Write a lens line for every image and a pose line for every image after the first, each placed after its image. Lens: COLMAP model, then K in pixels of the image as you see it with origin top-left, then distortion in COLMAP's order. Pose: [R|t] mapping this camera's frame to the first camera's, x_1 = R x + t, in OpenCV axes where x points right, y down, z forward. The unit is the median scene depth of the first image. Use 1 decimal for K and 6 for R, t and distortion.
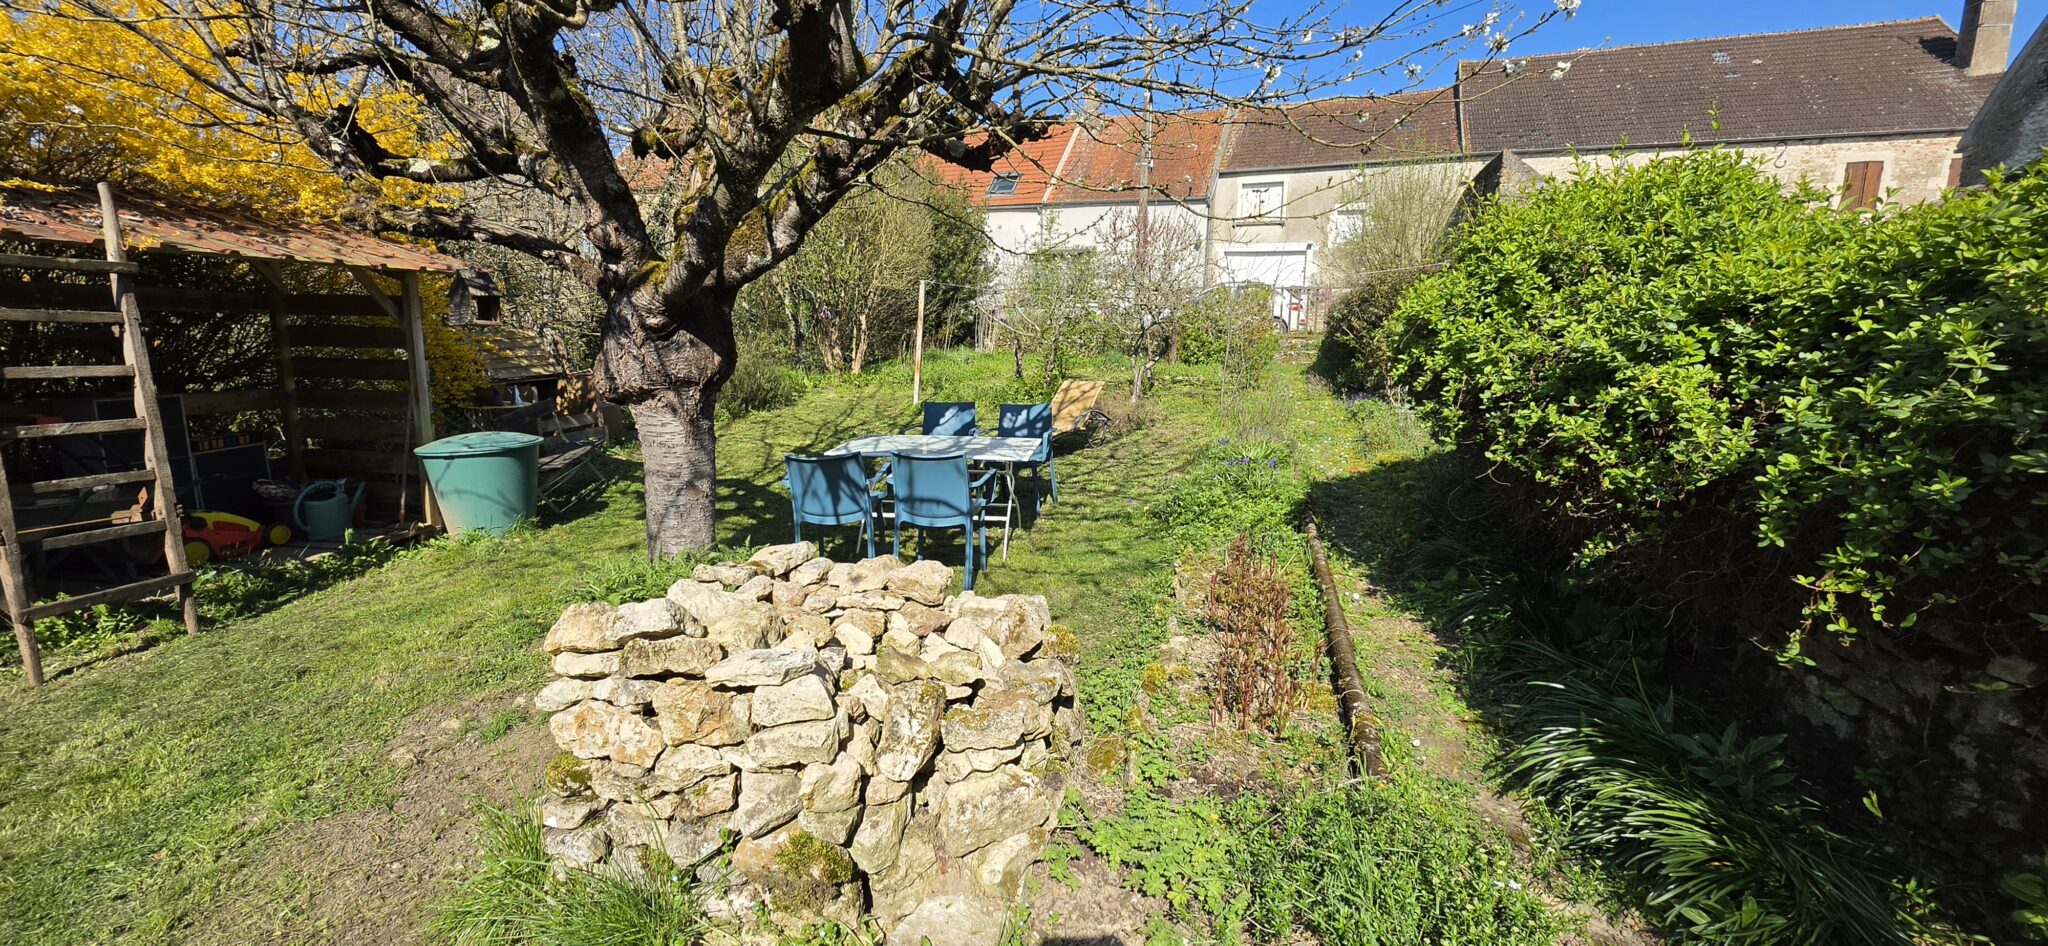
lens RADIAL K [[819.6, 0, 1017.8], [0, 819.6, 466.2], [0, 0, 1]] dist [-0.000634, 0.000281]
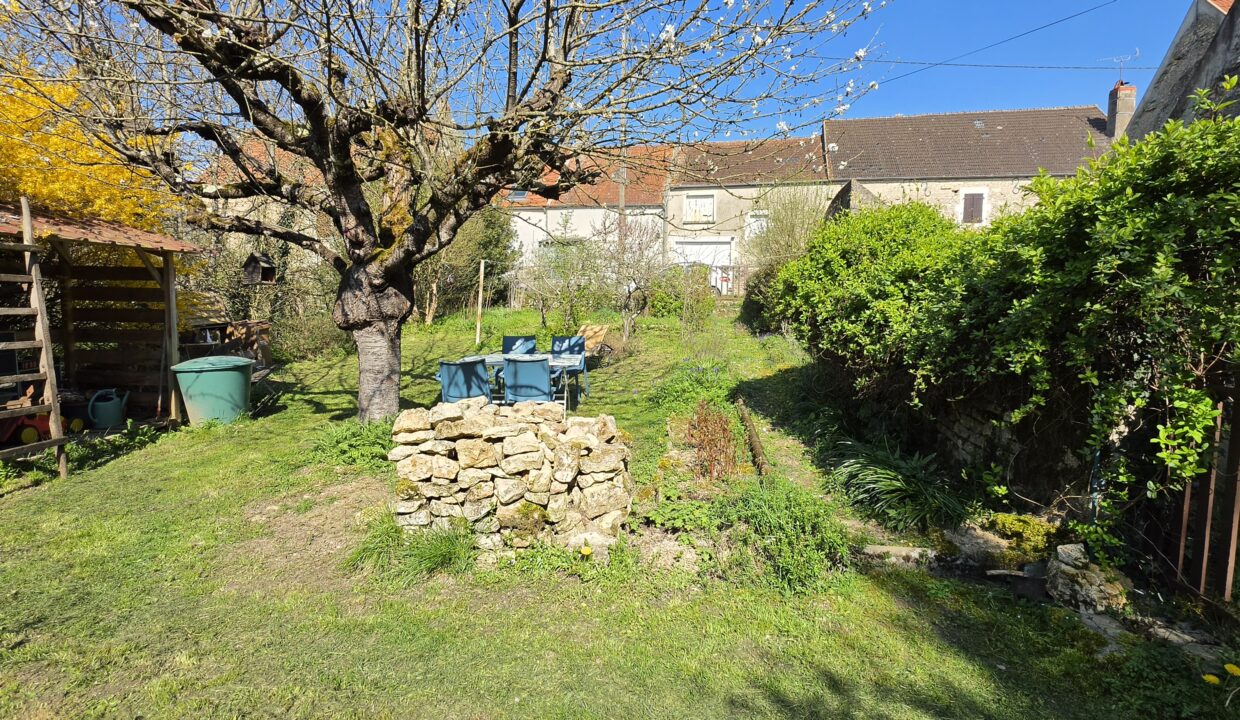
lens RADIAL K [[648.9, 0, 610.5], [0, 648.9, 357.7], [0, 0, 1]] dist [-0.000545, 0.000839]
pose [[0.988949, -0.014594, 0.147539, -0.144635], [0.025502, 0.997056, -0.072311, 0.092327], [-0.146050, 0.075274, 0.986409, -0.405616]]
